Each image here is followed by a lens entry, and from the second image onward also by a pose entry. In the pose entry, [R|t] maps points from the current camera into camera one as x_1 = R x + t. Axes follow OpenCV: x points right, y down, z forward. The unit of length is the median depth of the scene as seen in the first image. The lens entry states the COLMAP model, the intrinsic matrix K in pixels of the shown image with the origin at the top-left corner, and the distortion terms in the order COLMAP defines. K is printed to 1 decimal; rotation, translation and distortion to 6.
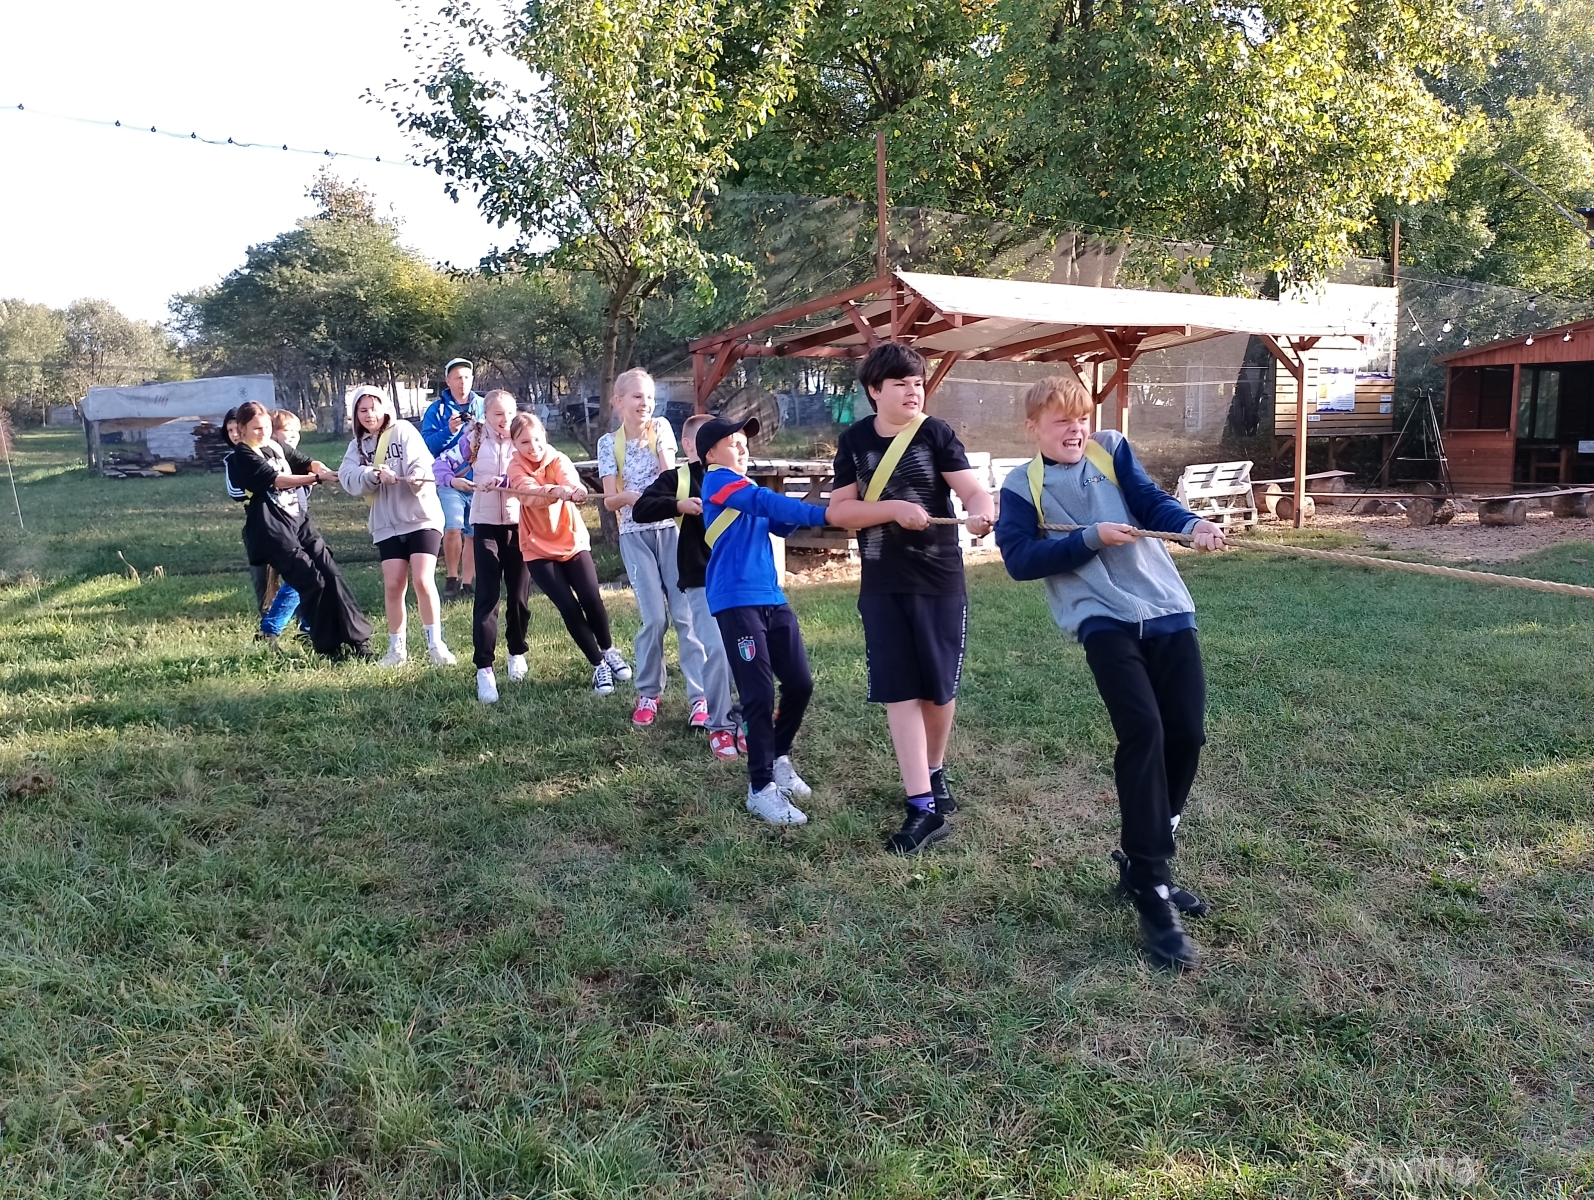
lens RADIAL K [[1267.3, 0, 833.6], [0, 1267.3, 638.5], [0, 0, 1]] dist [0.051342, -0.110974]
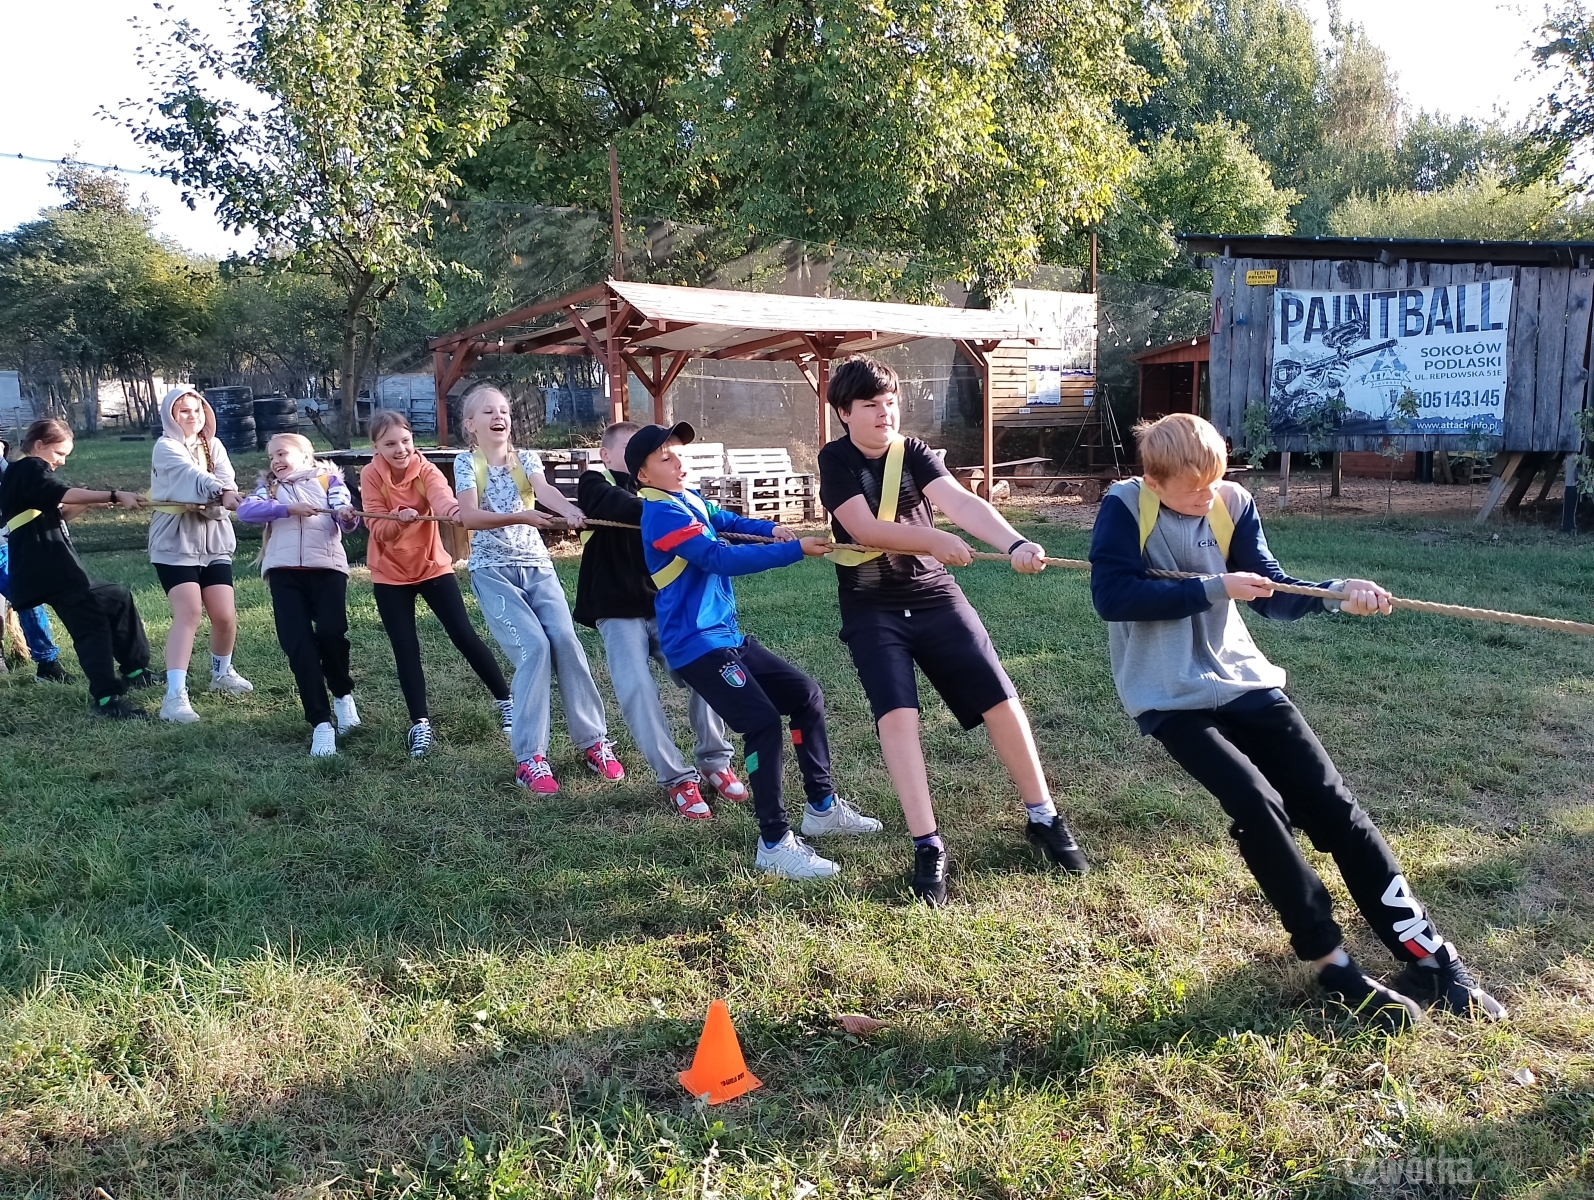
lens RADIAL K [[1267.3, 0, 833.6], [0, 1267.3, 638.5], [0, 0, 1]] dist [0.051342, -0.110974]
pose [[0.988188, -0.030870, 0.150107, 0.058222], [0.030166, 0.999521, 0.006968, 0.022054], [-0.150250, -0.002358, 0.988645, -0.122588]]
